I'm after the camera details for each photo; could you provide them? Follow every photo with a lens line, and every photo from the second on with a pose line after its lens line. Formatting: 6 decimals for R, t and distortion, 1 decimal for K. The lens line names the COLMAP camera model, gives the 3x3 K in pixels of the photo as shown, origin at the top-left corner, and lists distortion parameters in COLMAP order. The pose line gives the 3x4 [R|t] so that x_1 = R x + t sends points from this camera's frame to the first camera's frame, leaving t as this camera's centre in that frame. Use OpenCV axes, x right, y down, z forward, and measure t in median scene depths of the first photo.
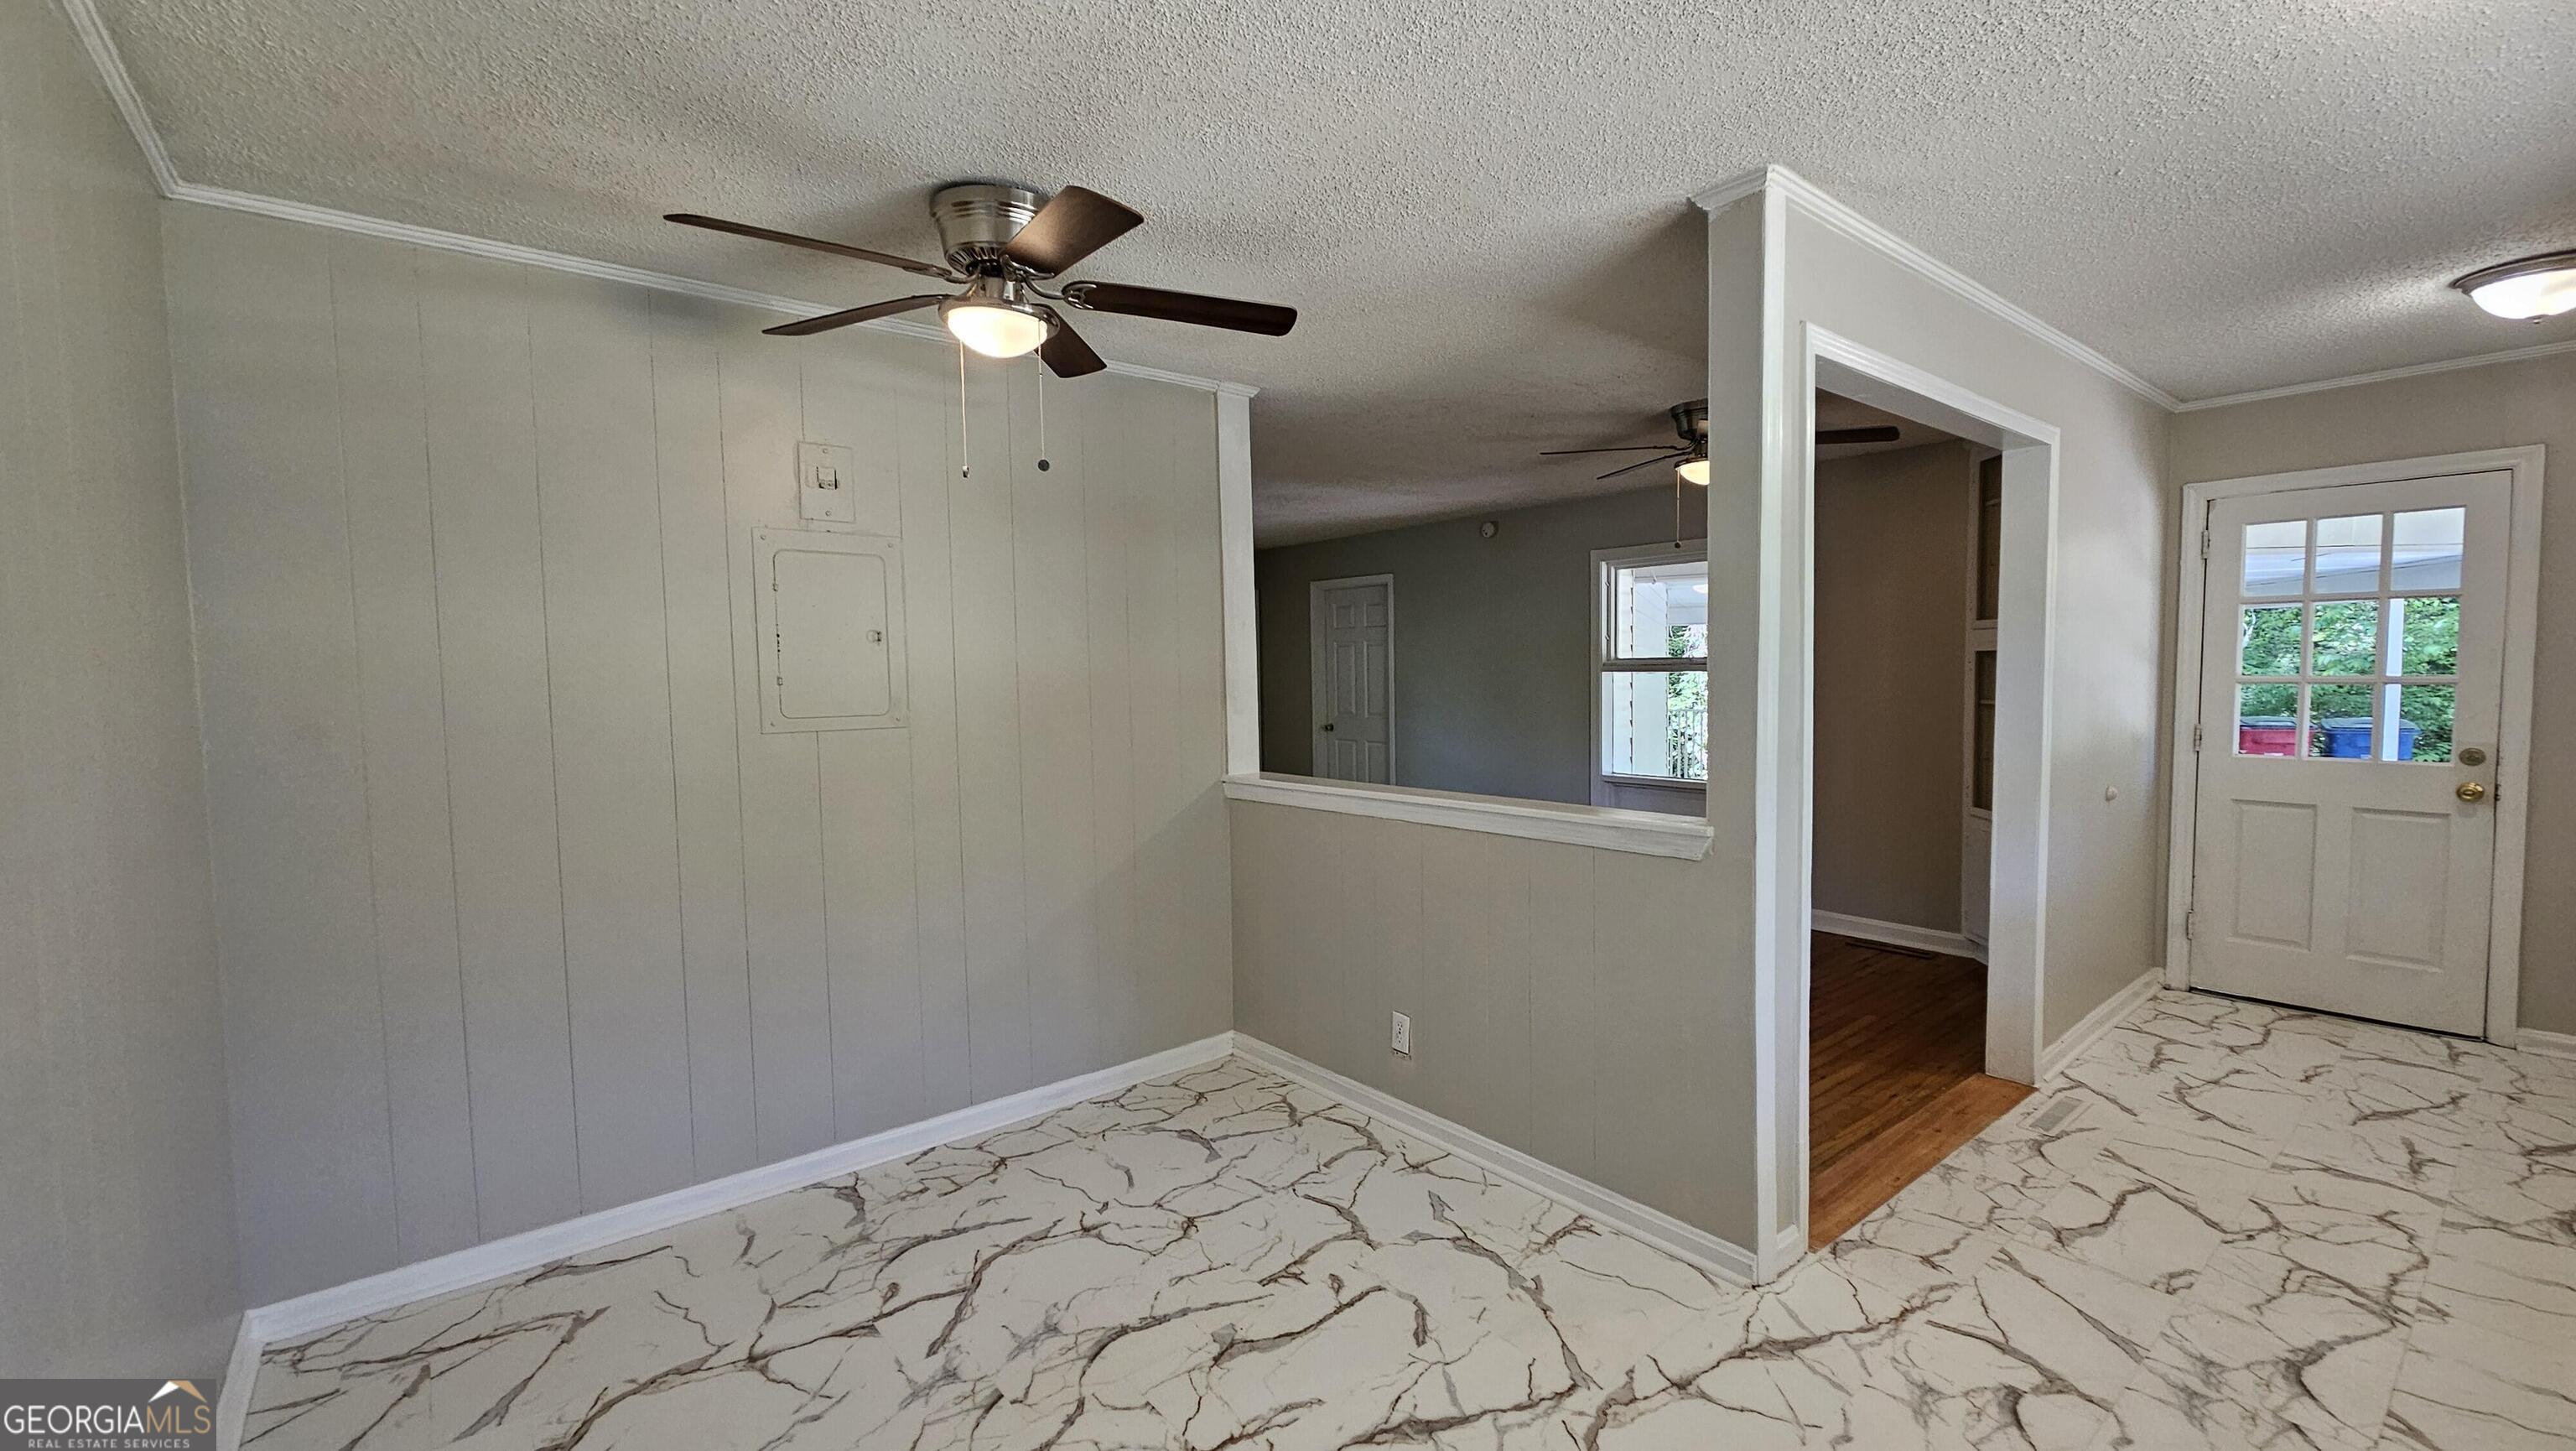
lens RADIAL K [[1059.5, 0, 1281.5], [0, 1059.5, 732.6], [0, 0, 1]] dist [0.001751, 0.000739]
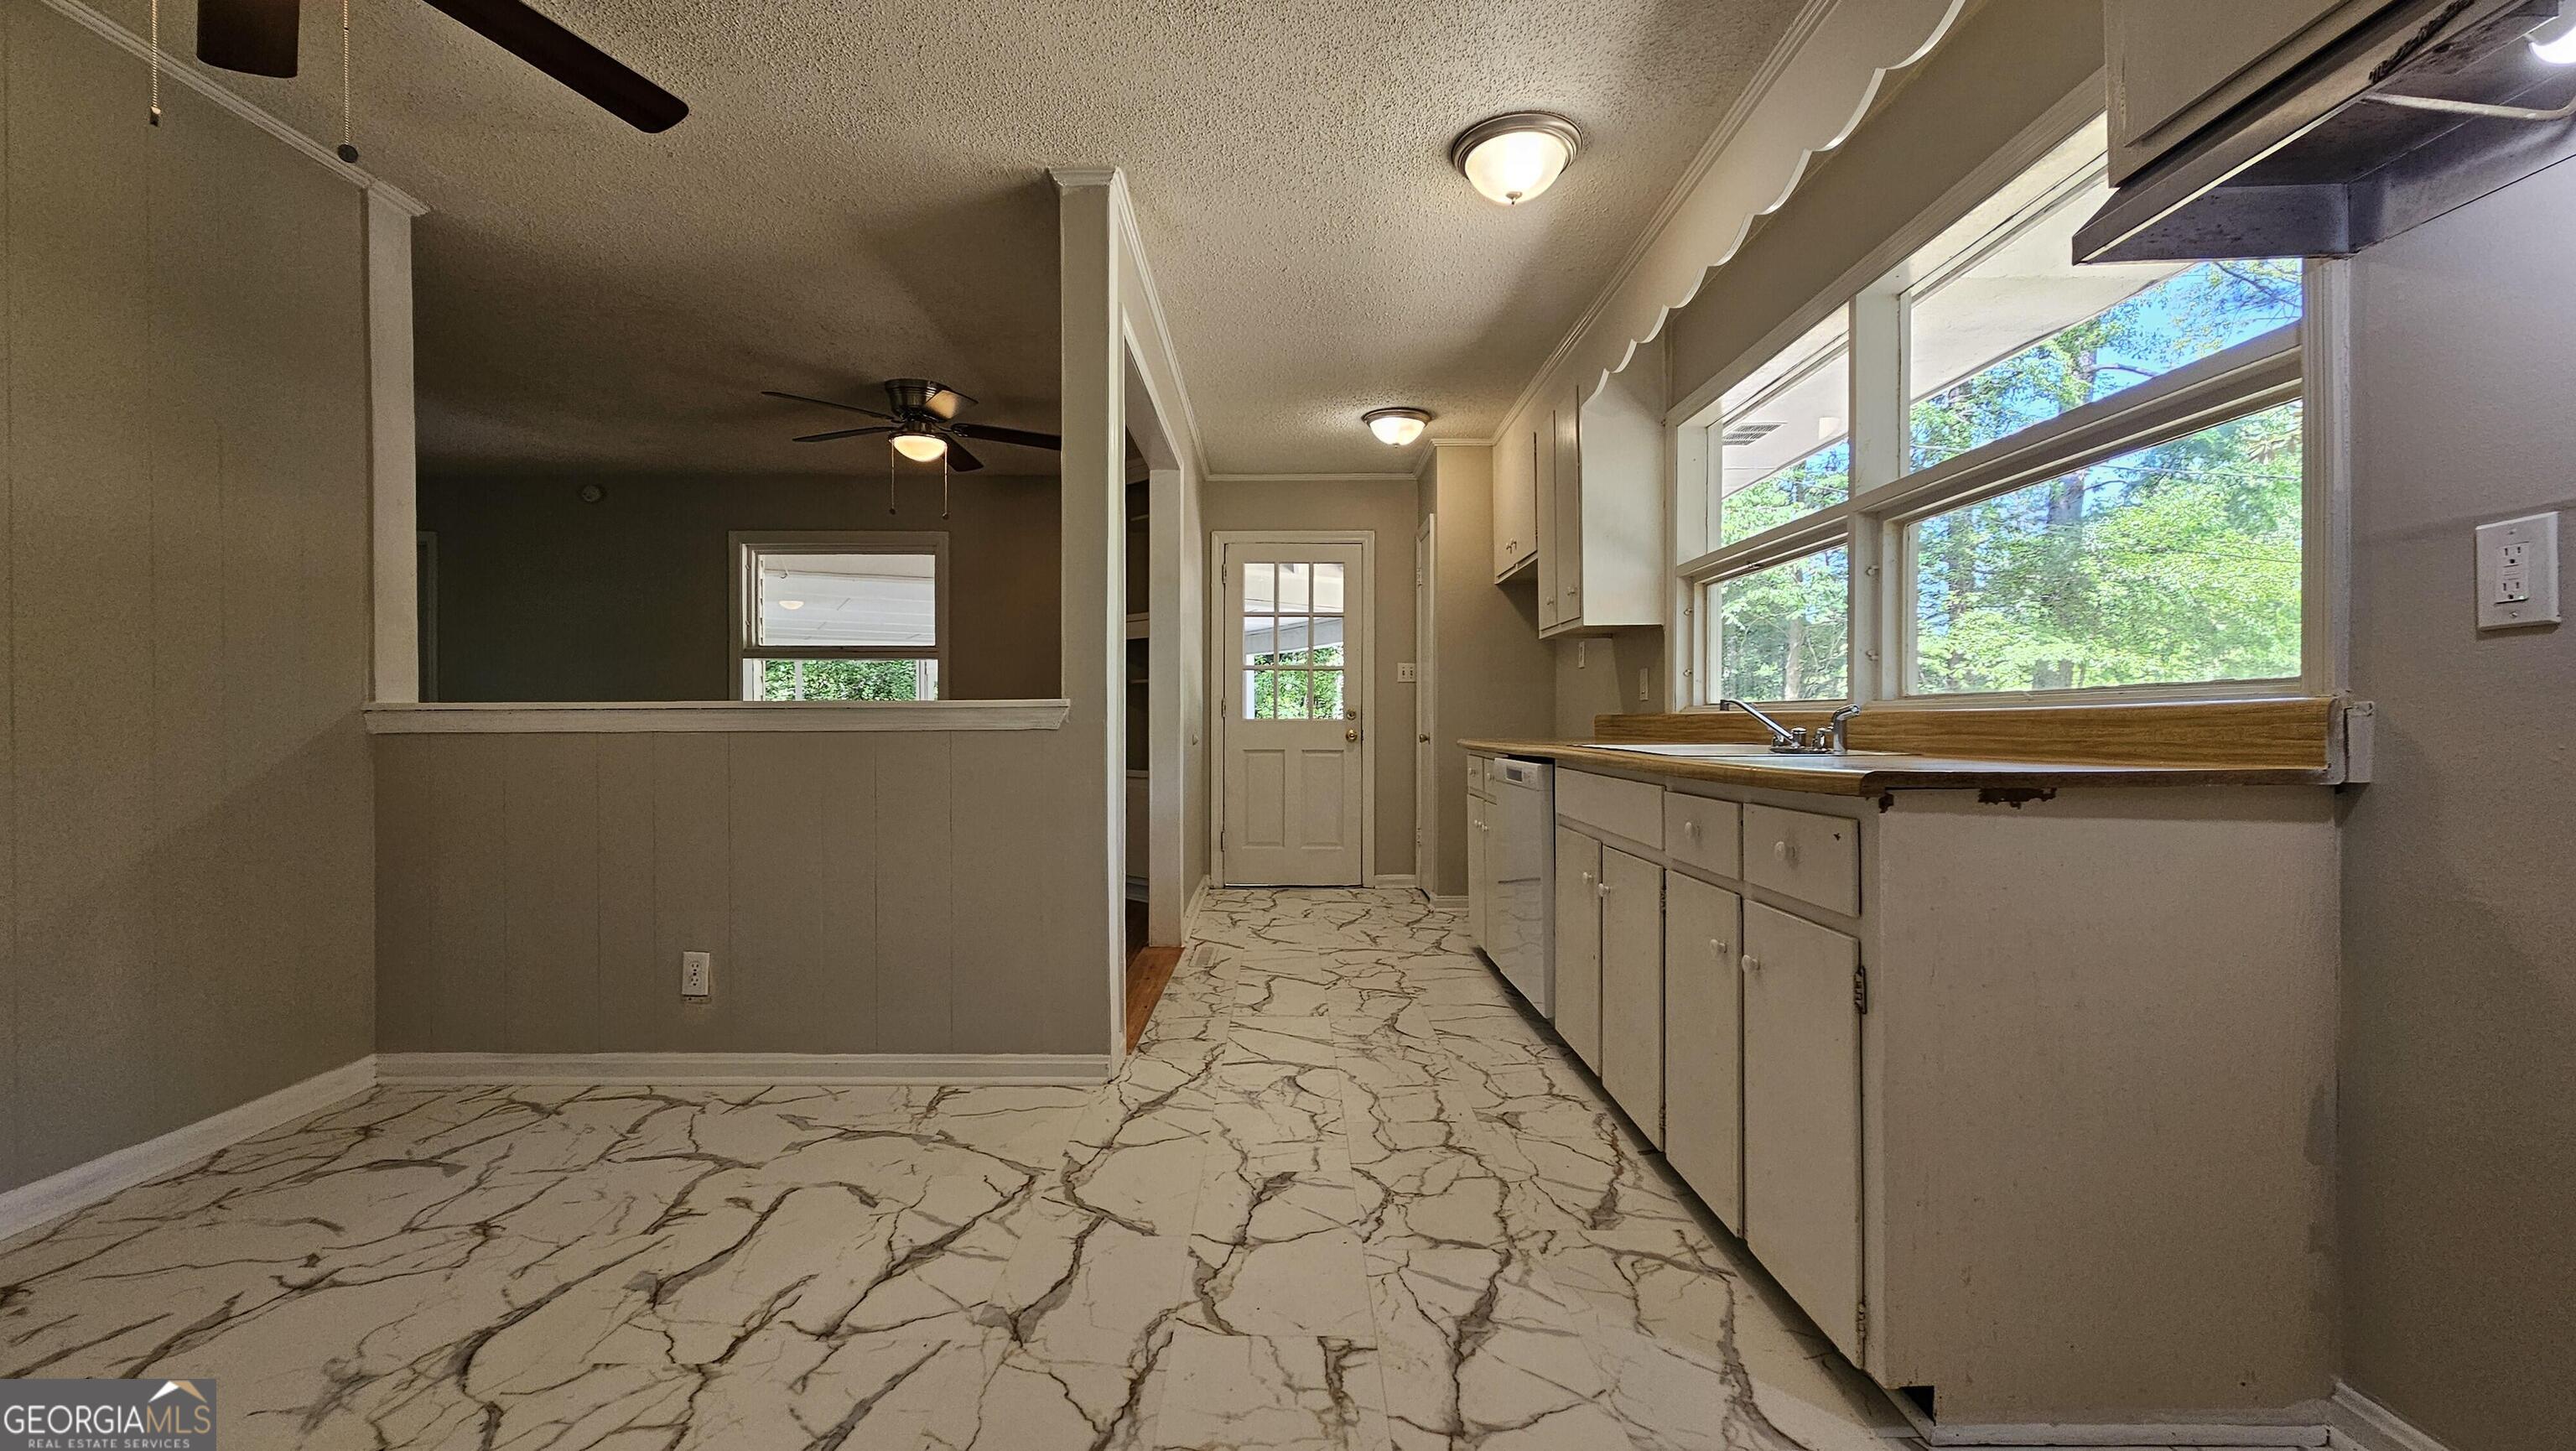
lens RADIAL K [[1061.2, 0, 1276.8], [0, 1061.2, 728.2], [0, 0, 1]] dist [-0.001147, -0.000233]
pose [[0.633171, 0.014229, 0.773881, -0.321894], [0.036290, 0.998186, -0.048045, 0.167668], [-0.773160, 0.058504, 0.631506, 0.068602]]
